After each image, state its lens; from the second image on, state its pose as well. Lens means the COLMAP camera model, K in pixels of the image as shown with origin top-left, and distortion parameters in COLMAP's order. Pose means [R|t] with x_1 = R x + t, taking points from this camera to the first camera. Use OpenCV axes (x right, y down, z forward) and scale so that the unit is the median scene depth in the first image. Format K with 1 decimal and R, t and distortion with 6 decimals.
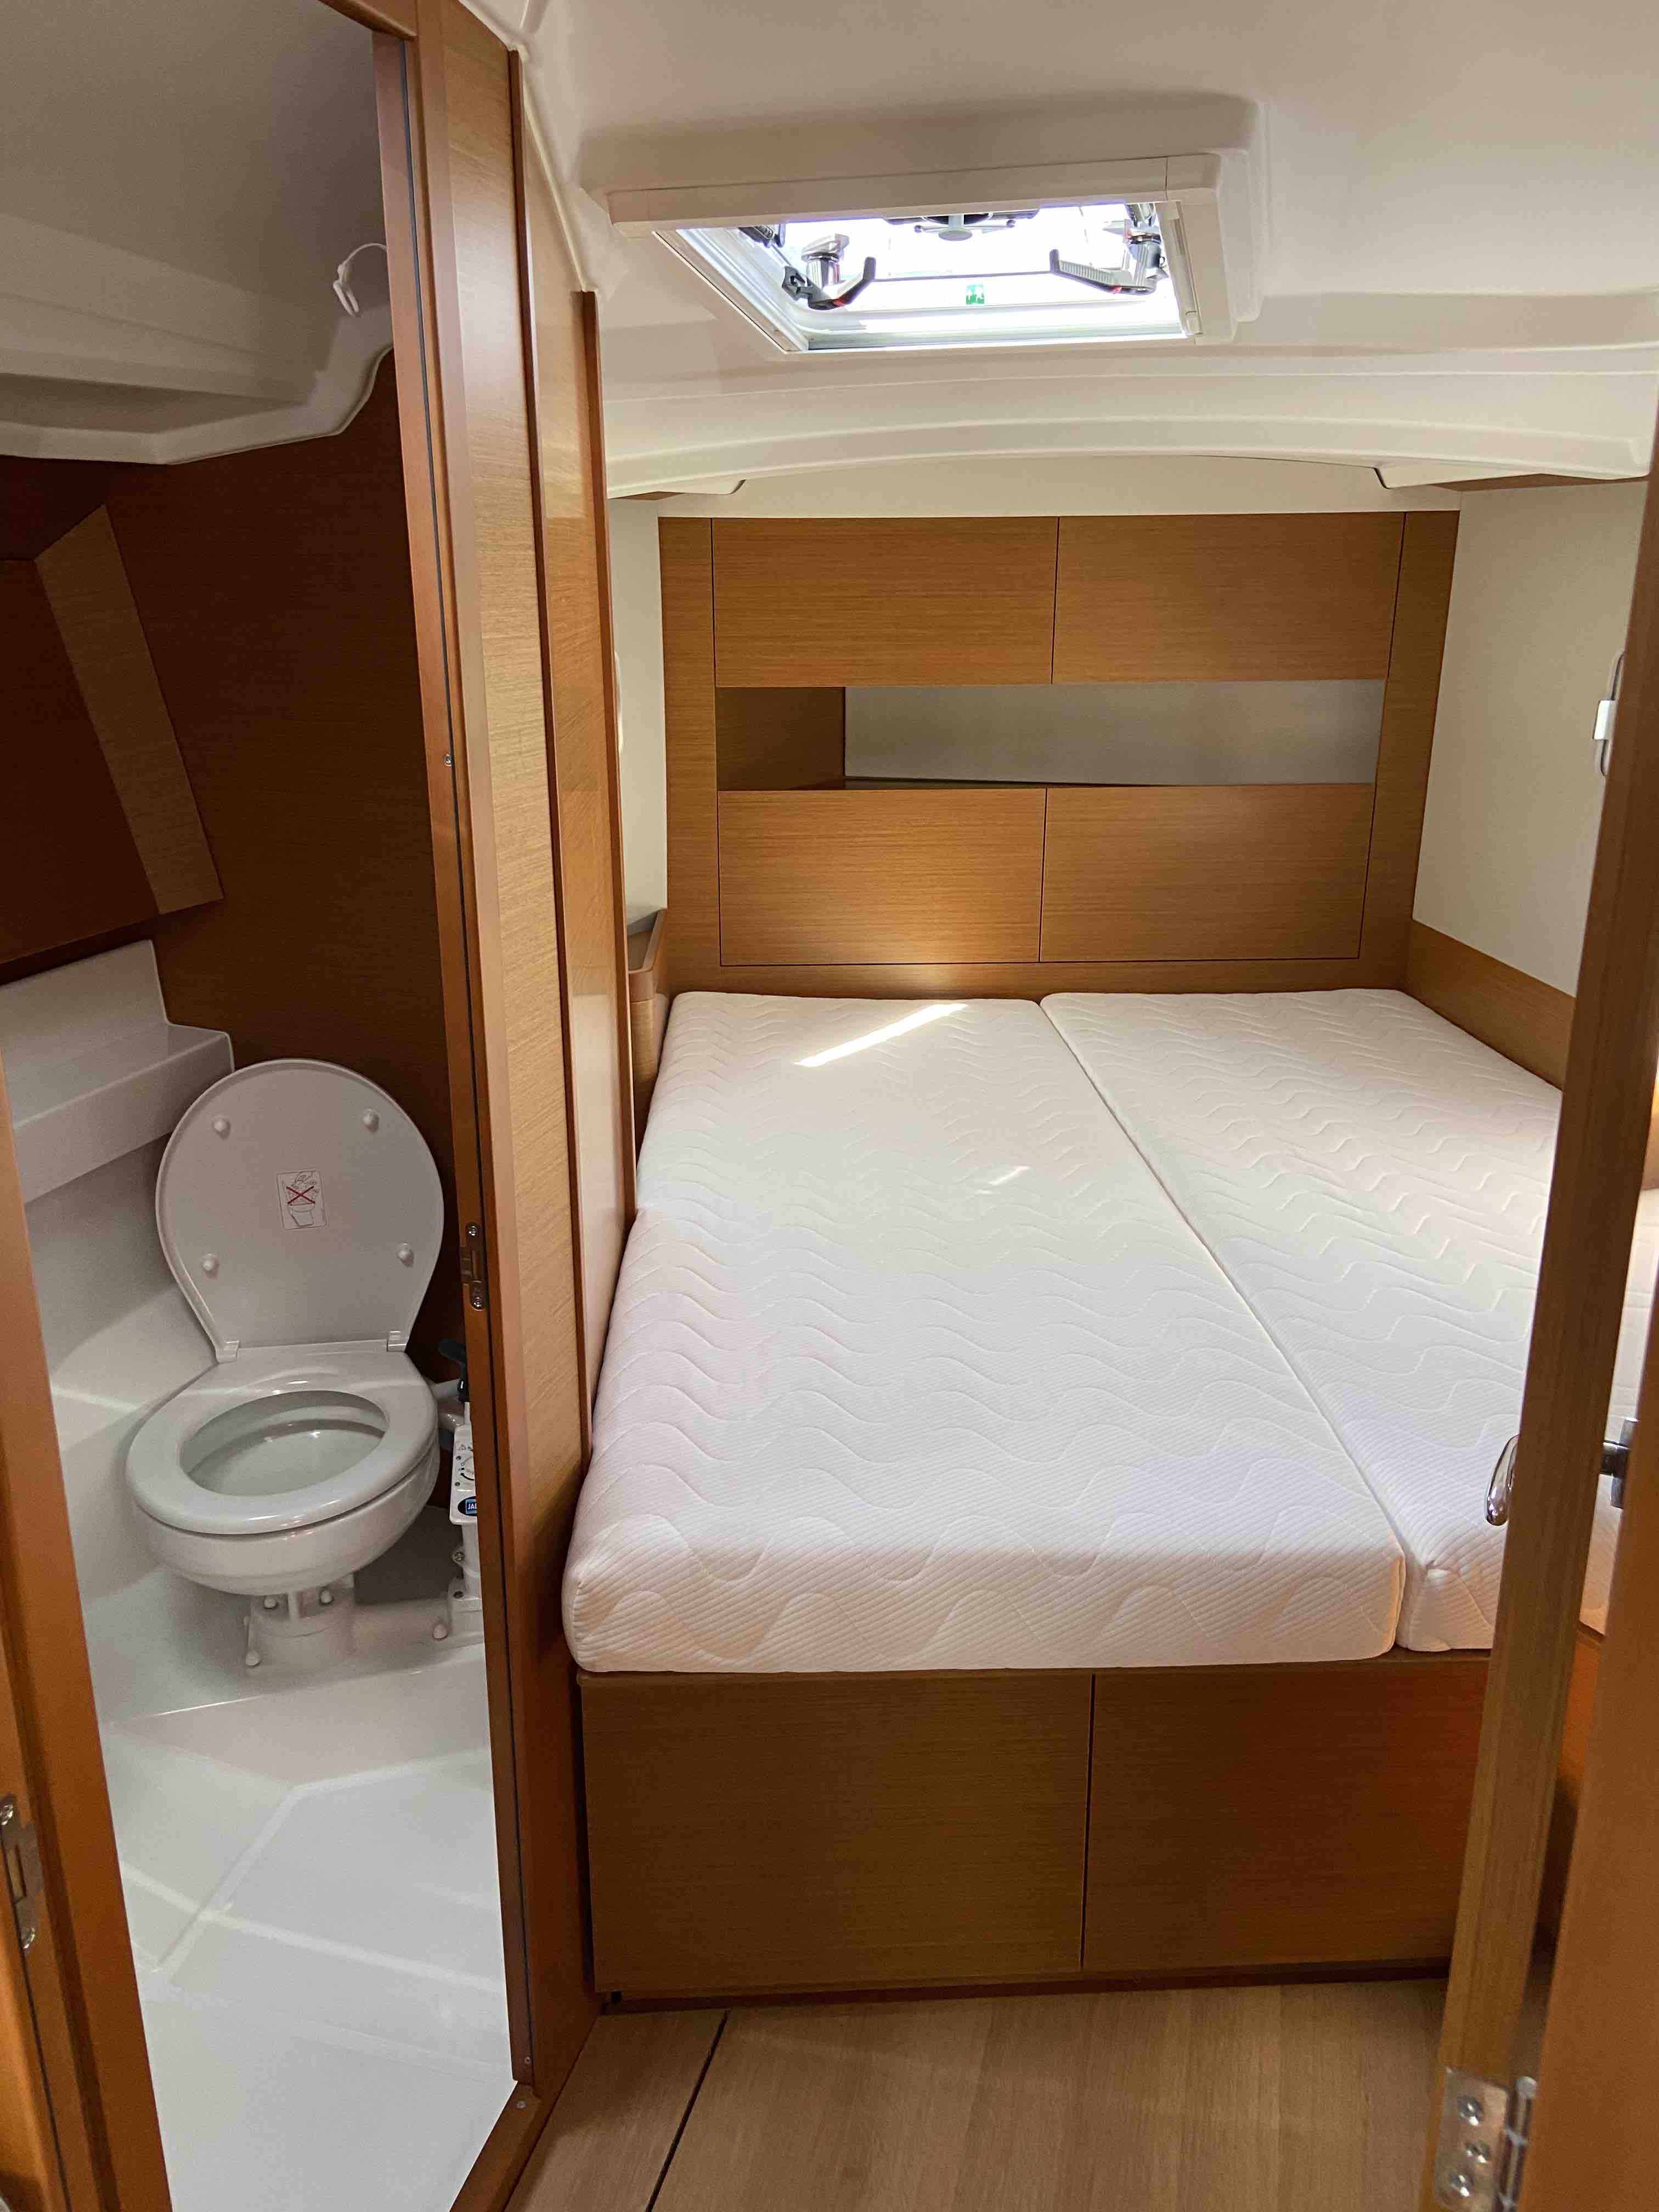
lens RADIAL K [[1689.9, 0, 829.5], [0, 1689.9, 1106.0], [0, 0, 1]] dist [0.049789, 0.002185]
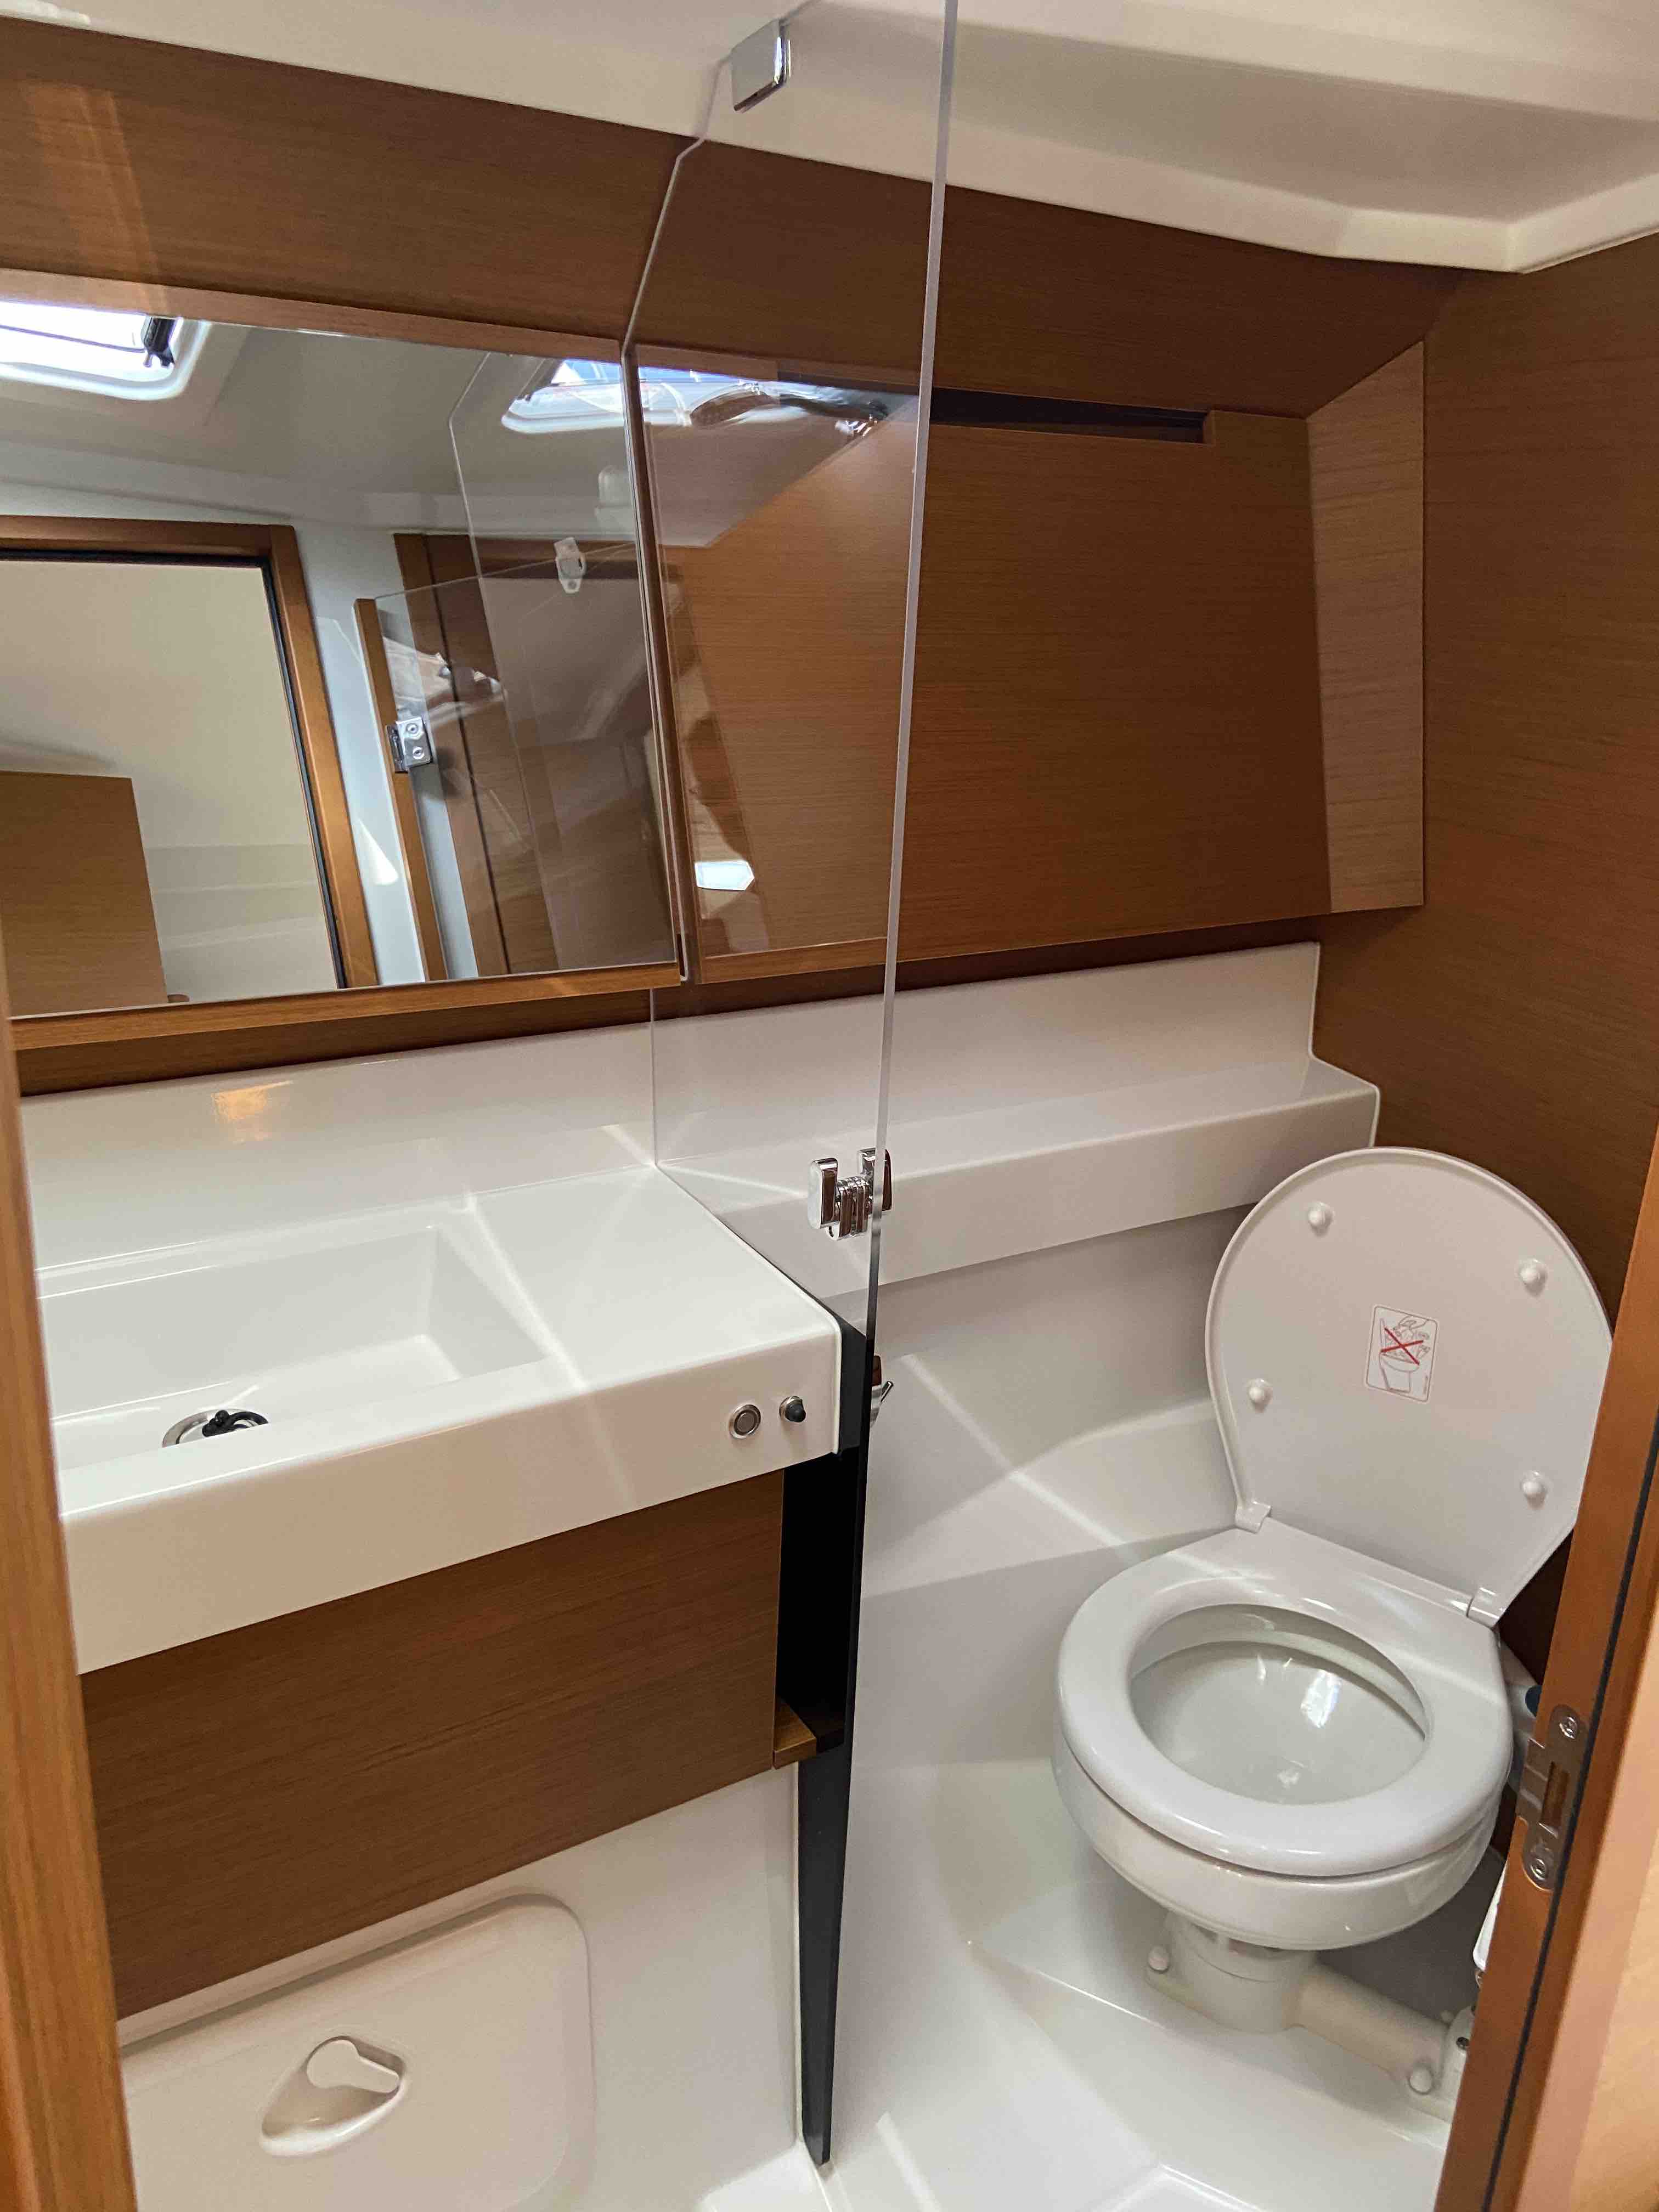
lens RADIAL K [[1673.8, 0, 829.5], [0, 1673.8, 1106.0], [0, 0, 1]] dist [0.145326, -0.215240]
pose [[0.727435, 0.243802, -0.641404, -0.064452], [-0.247030, 0.965123, 0.086685, -0.042955], [0.640167, 0.095388, 0.762291, 0.323652]]
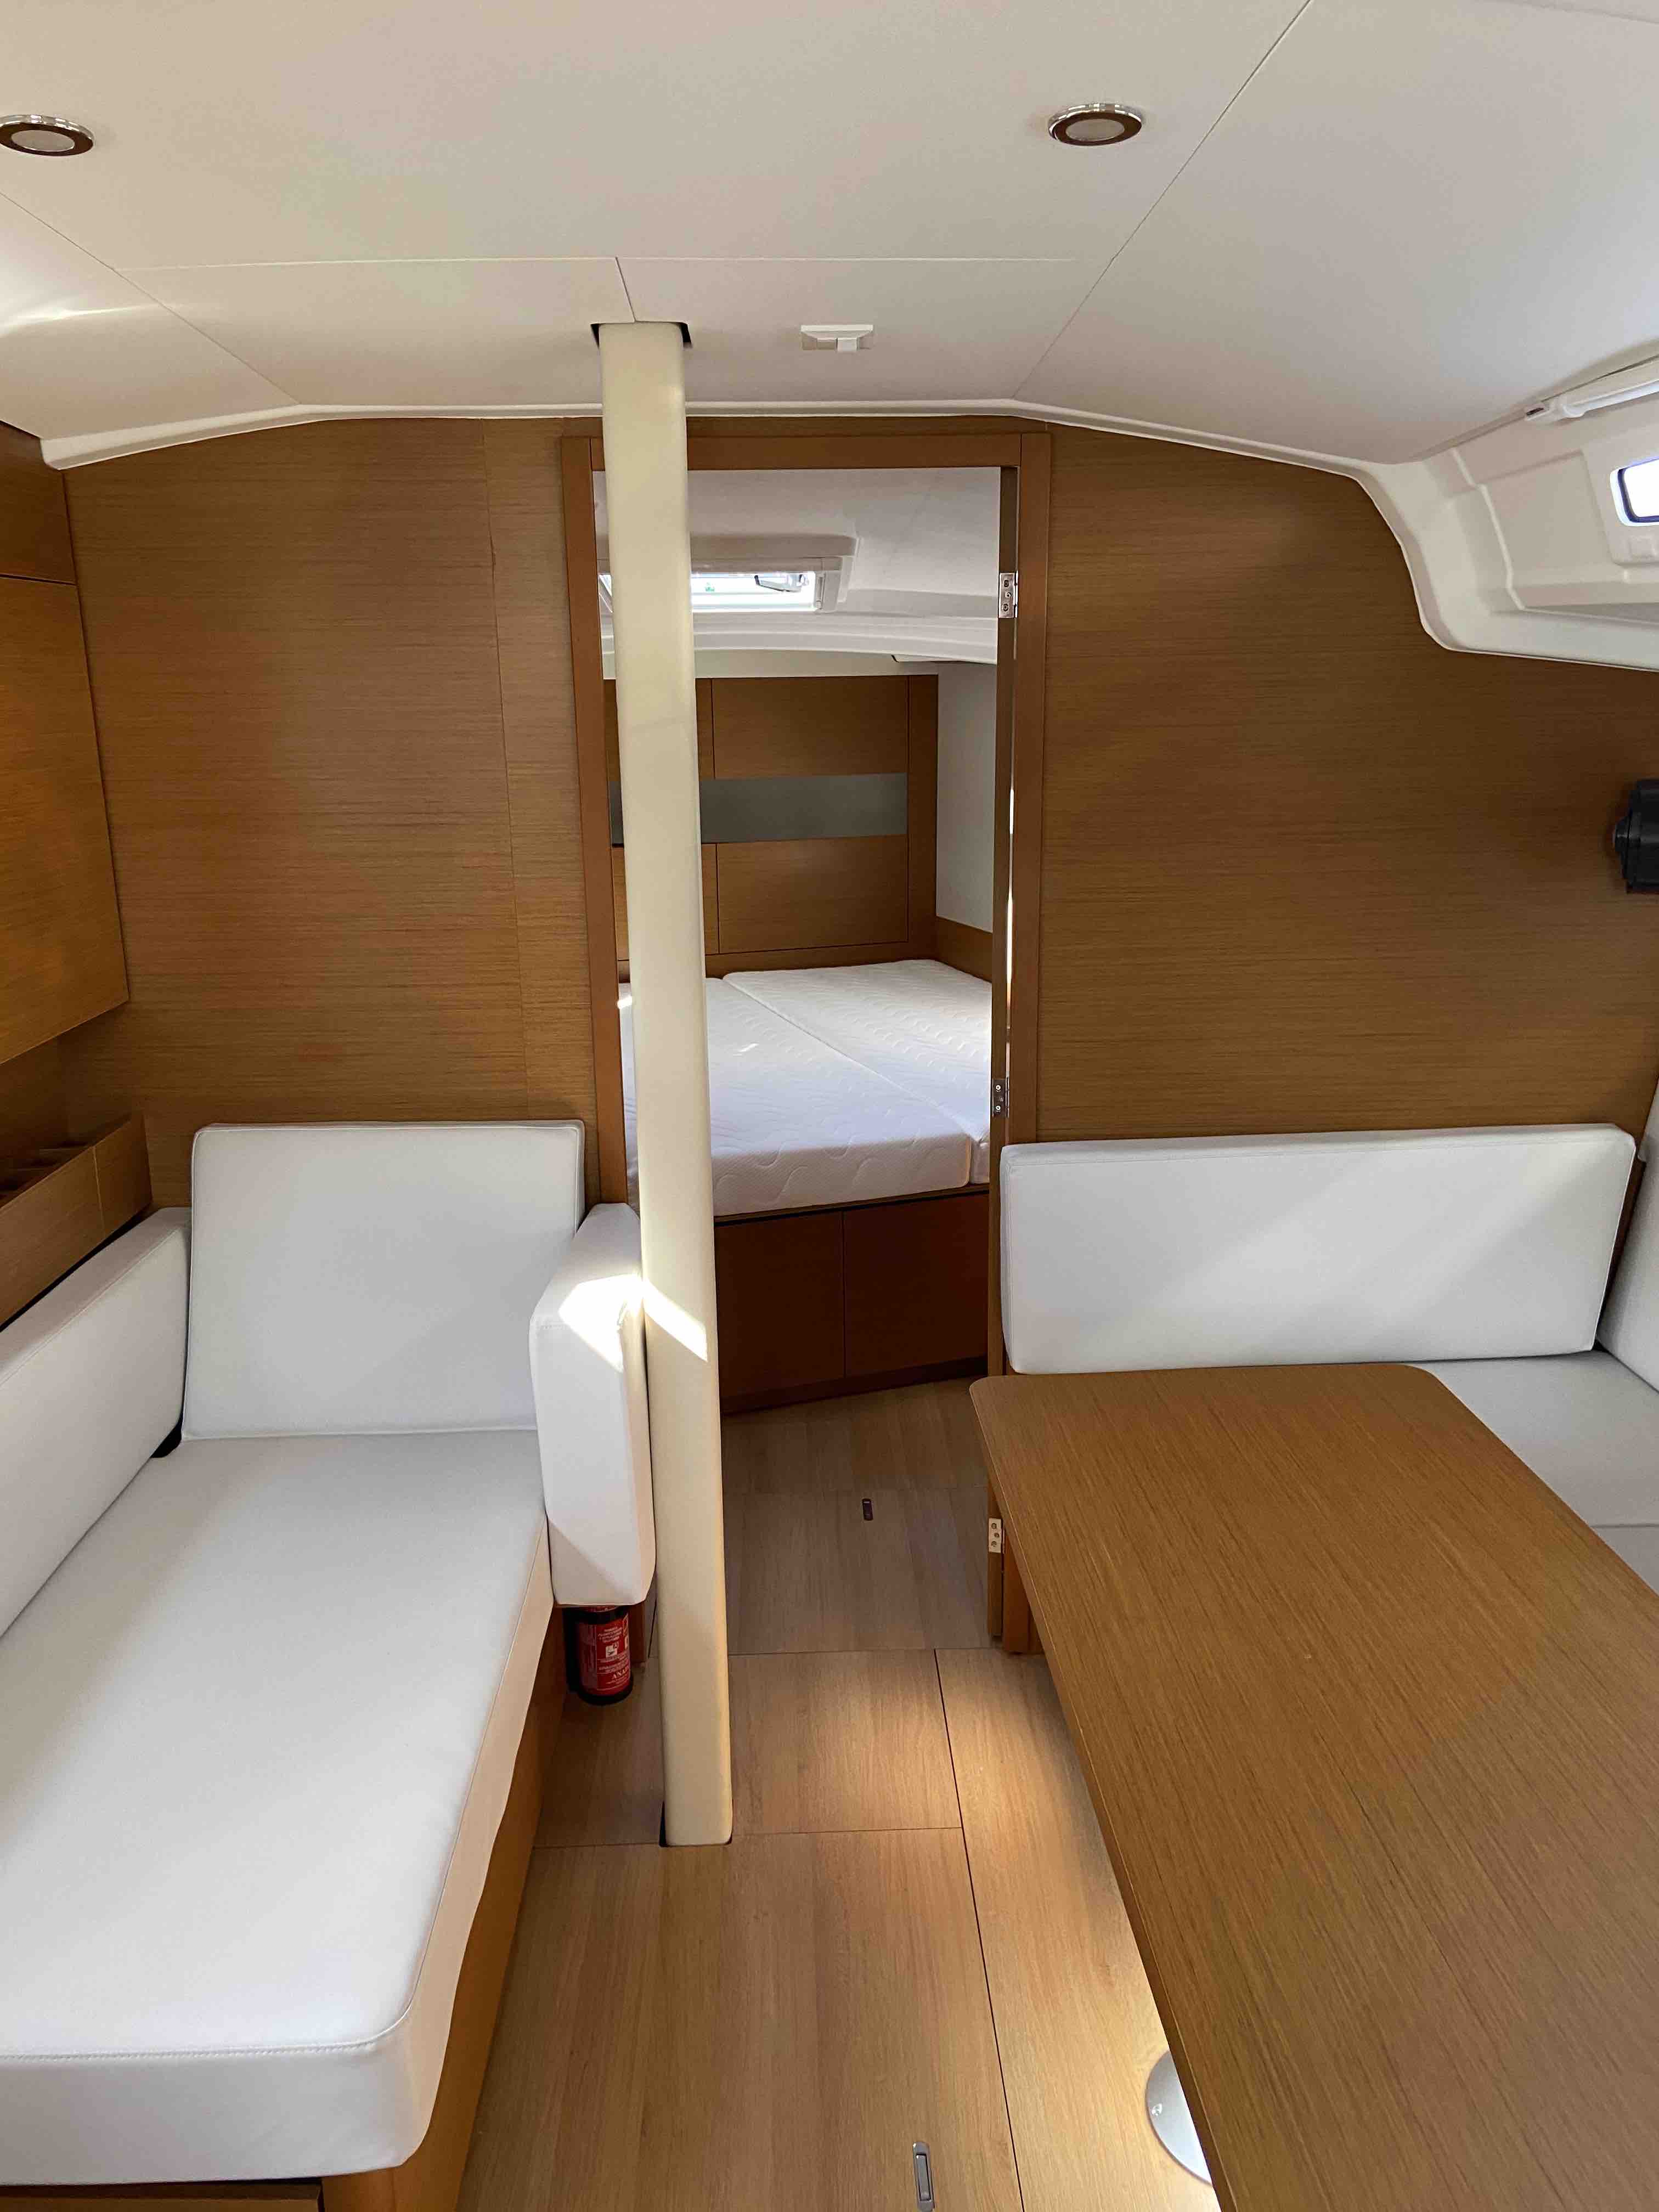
lens RADIAL K [[1673.8, 0, 829.5], [0, 1673.8, 1106.0], [0, 0, 1]] dist [0.145326, -0.215240]
pose [[0.959913, -0.078923, 0.268957, -0.391522], [0.093539, 0.994732, -0.041946, 0.248037], [-0.264229, 0.065422, 0.962238, -0.986576]]
